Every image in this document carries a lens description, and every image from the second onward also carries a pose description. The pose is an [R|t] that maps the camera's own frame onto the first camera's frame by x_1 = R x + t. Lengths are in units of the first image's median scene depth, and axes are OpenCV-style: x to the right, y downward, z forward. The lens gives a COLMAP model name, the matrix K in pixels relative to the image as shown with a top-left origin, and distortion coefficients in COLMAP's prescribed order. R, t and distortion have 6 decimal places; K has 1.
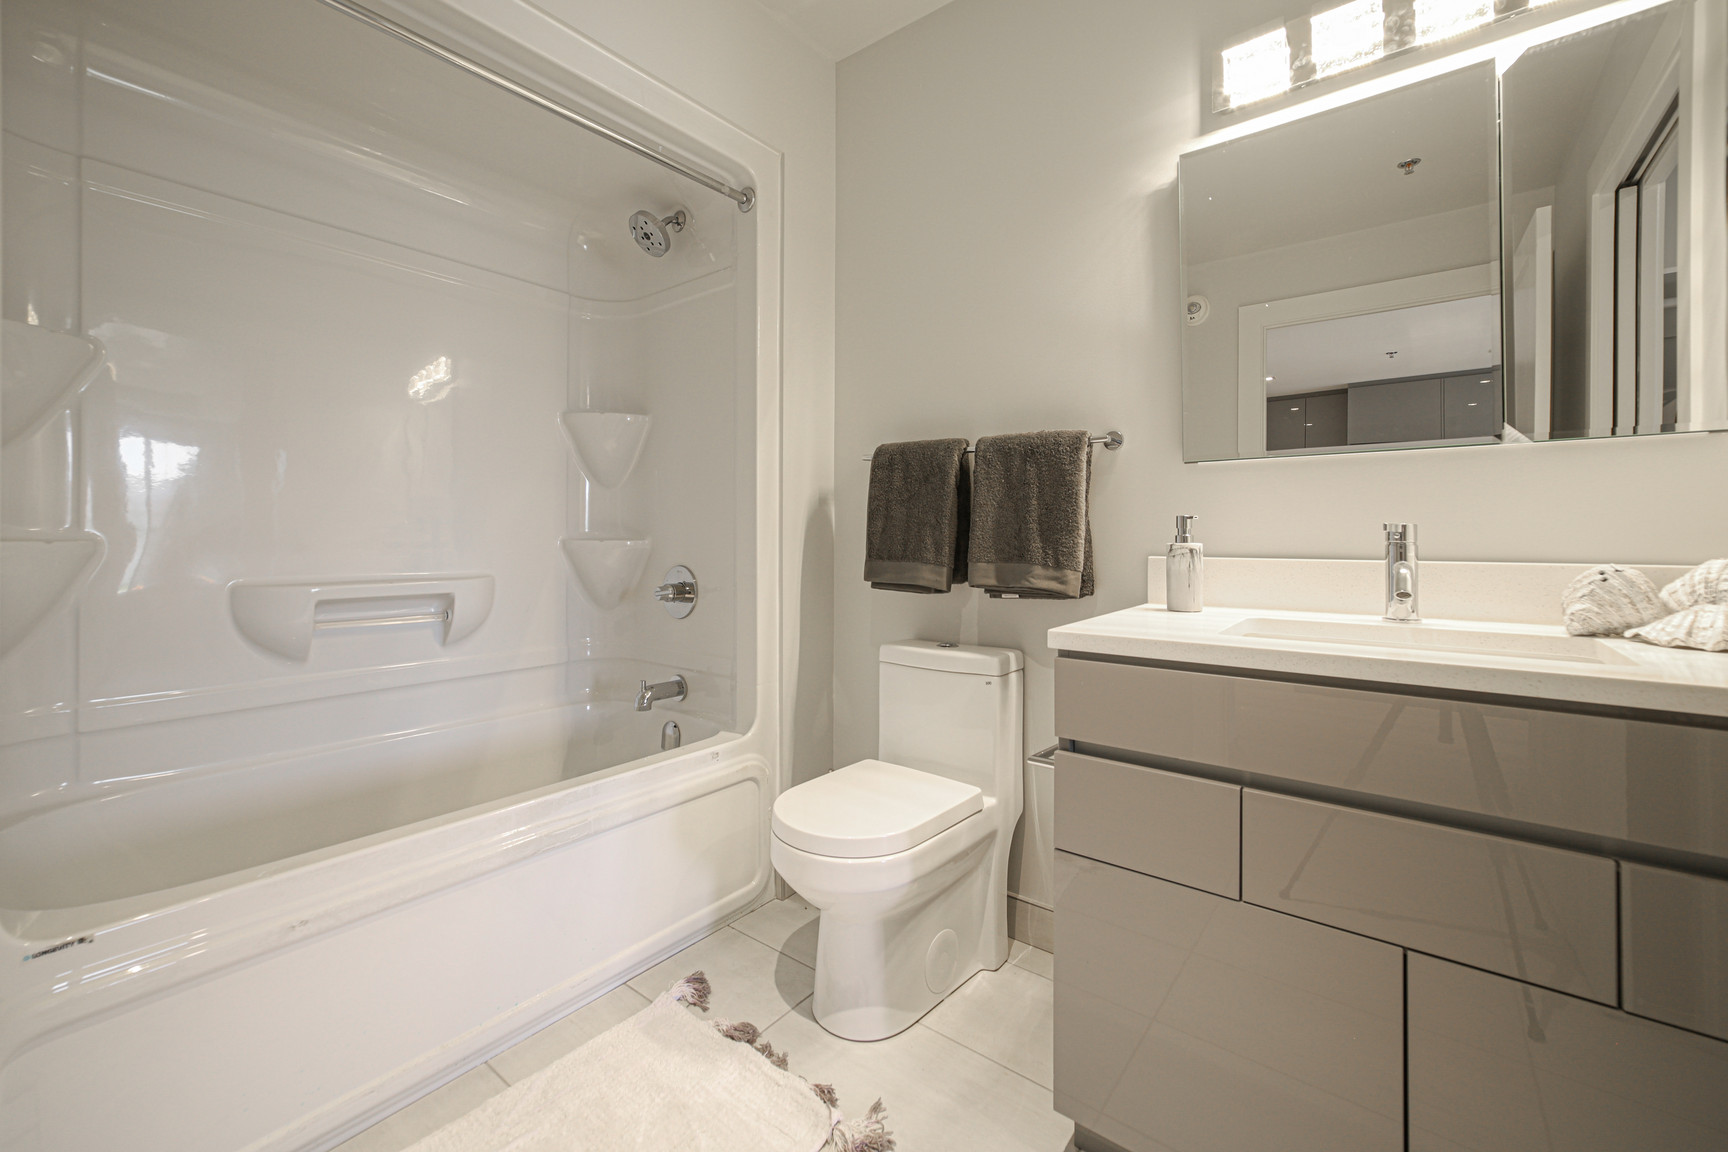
lens RADIAL K [[714.3, 0, 847.7], [0, 714.3, 521.4], [0, 0, 1]] dist [-0.011874, 0.006145]
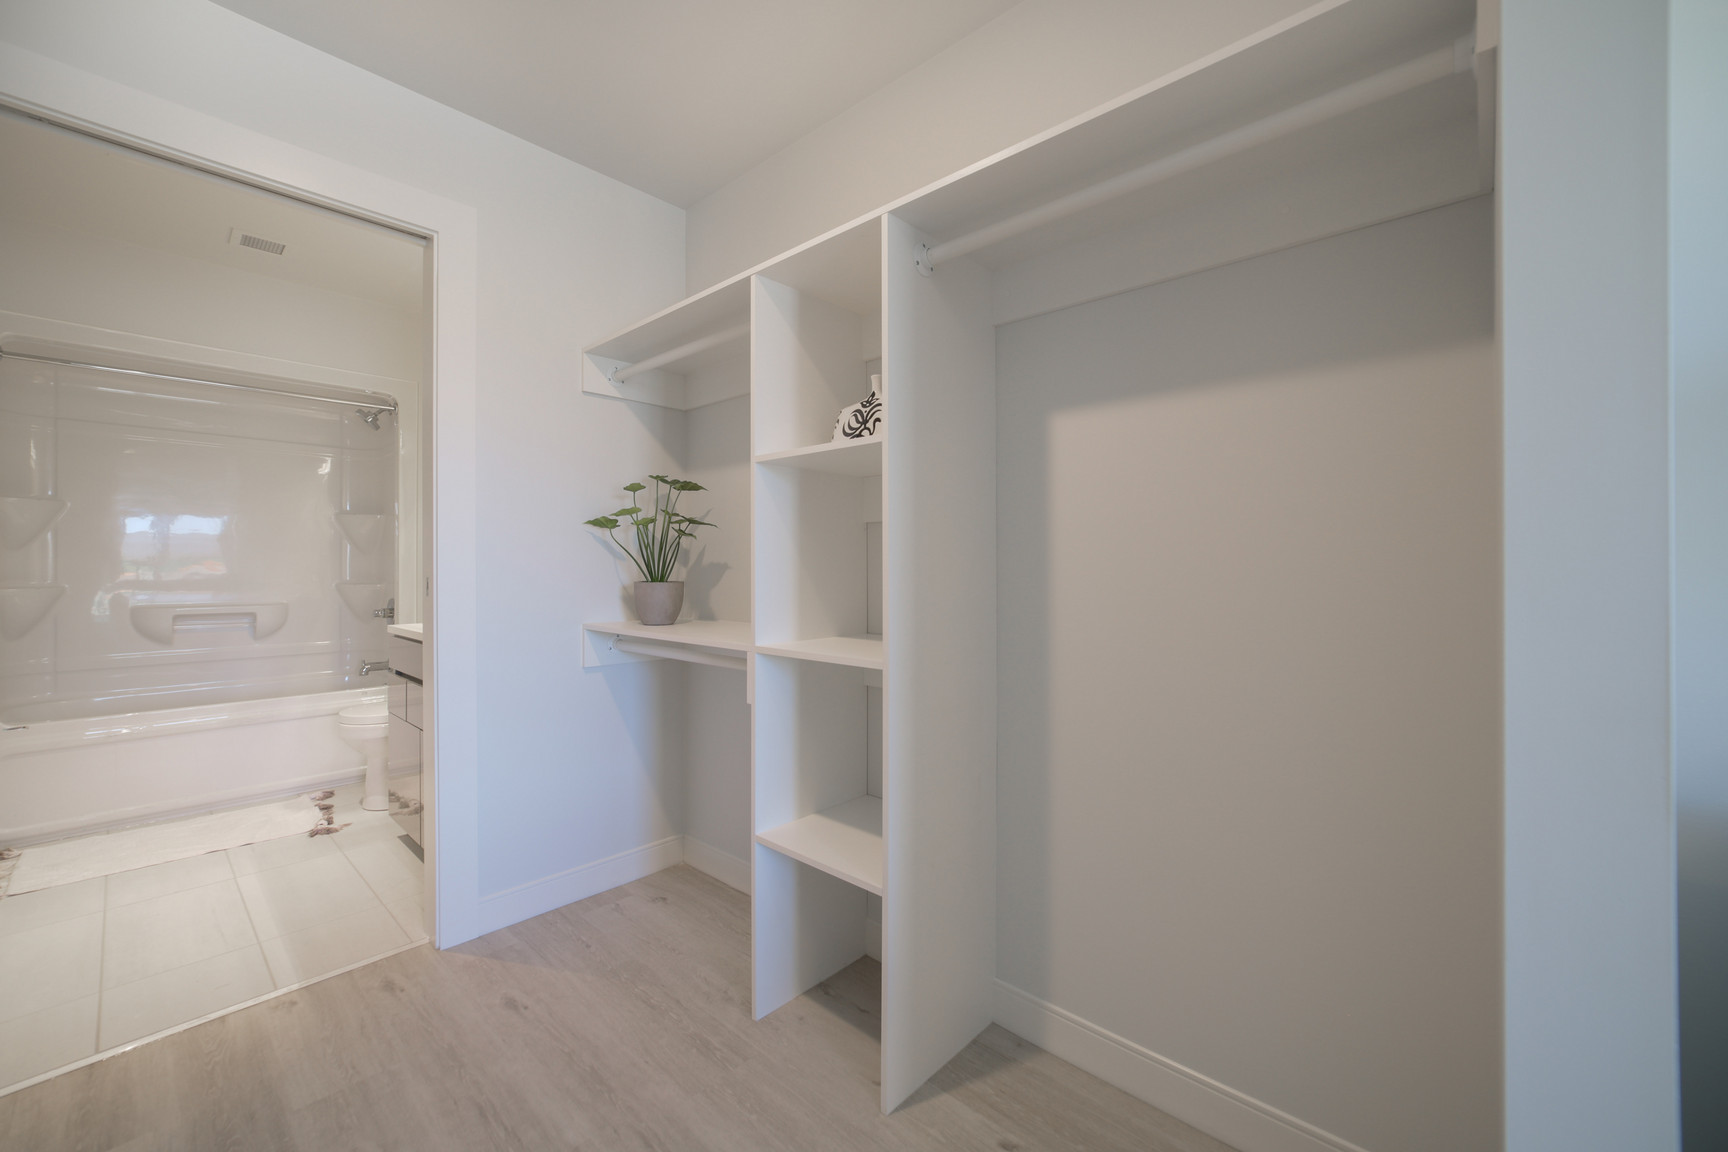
lens RADIAL K [[682.7, 0, 832.1], [0, 682.7, 564.9], [0, 0, 1]] dist [0.015953, 0.000157]
pose [[0.995610, -0.001979, -0.093574, 1.410781], [0.003186, 0.999914, 0.012747, -0.058735], [0.093541, -0.012989, 0.995531, -0.869089]]
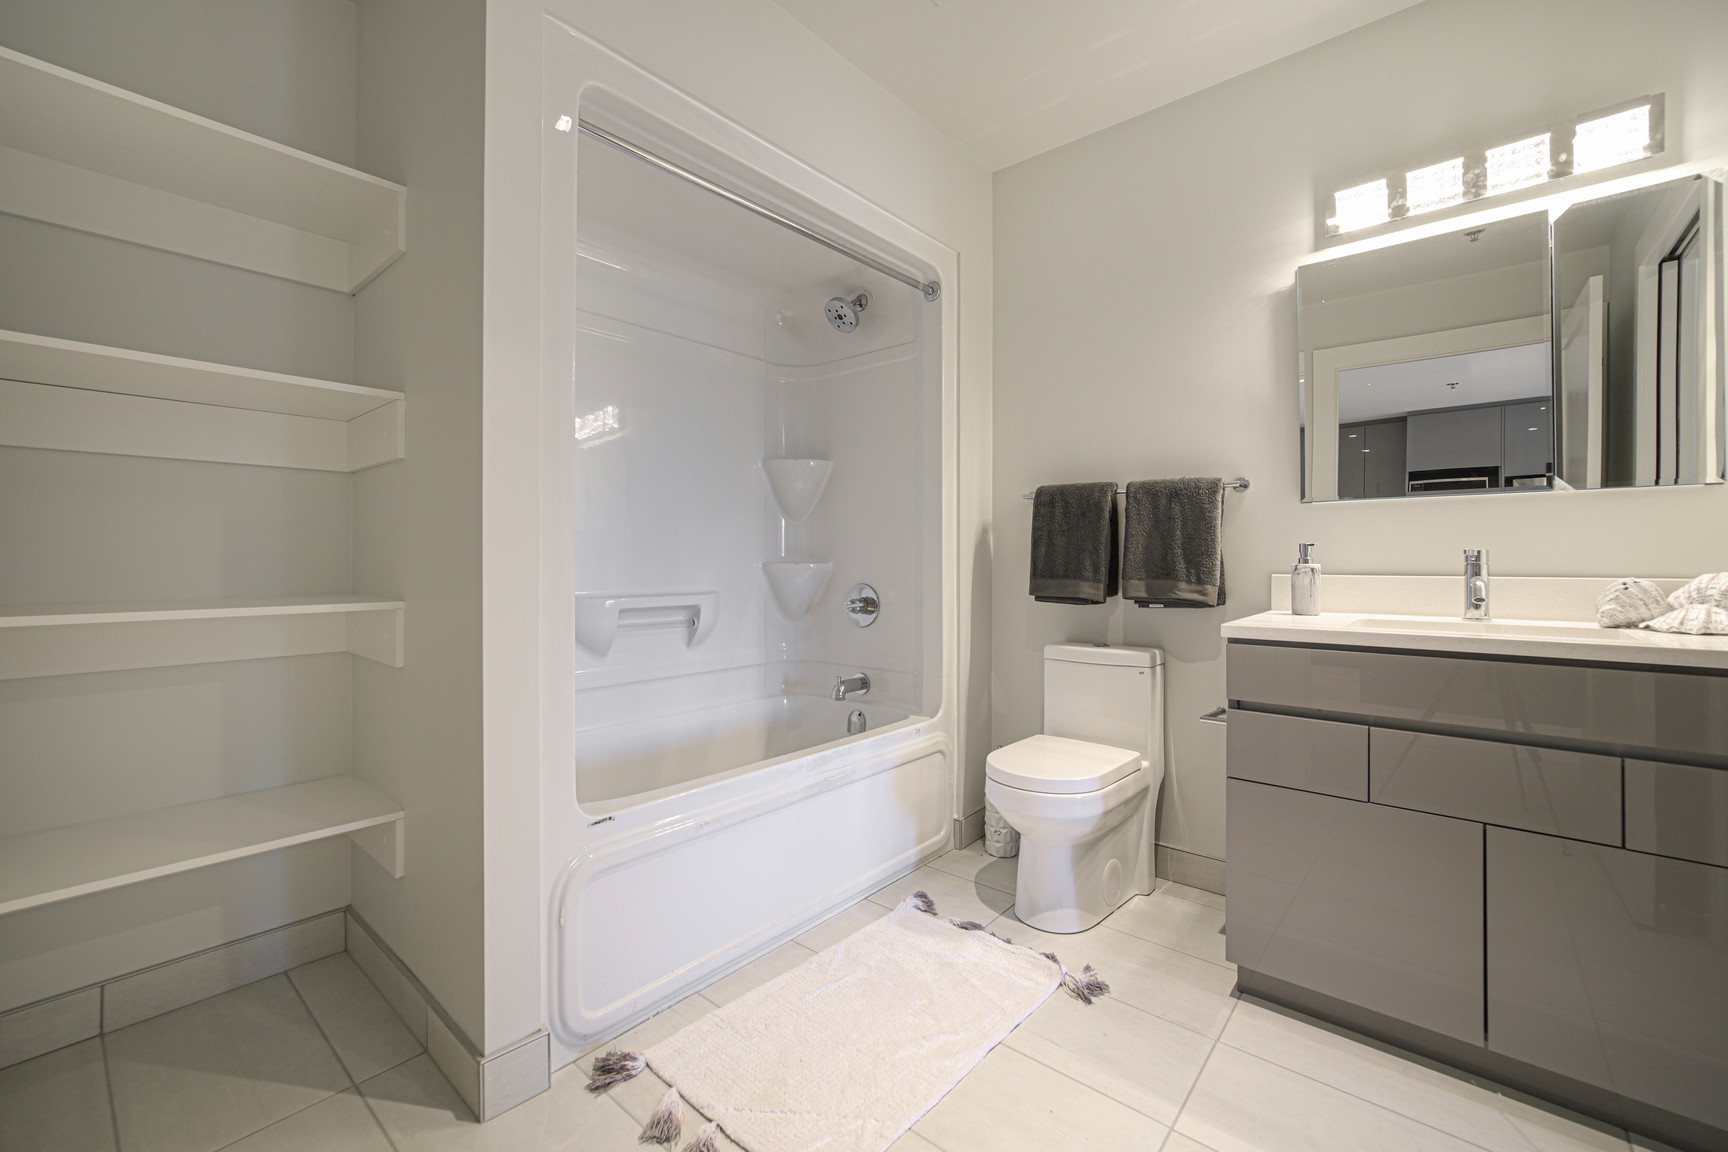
lens RADIAL K [[718.4, 0, 851.7], [0, 718.4, 548.5], [0, 0, 1]] dist [-0.014395, 0.008495]
pose [[0.999207, -0.002591, -0.039730, -0.272046], [0.002770, 0.999986, 0.004444, -0.005816], [0.039718, -0.004551, 0.999201, -0.311818]]
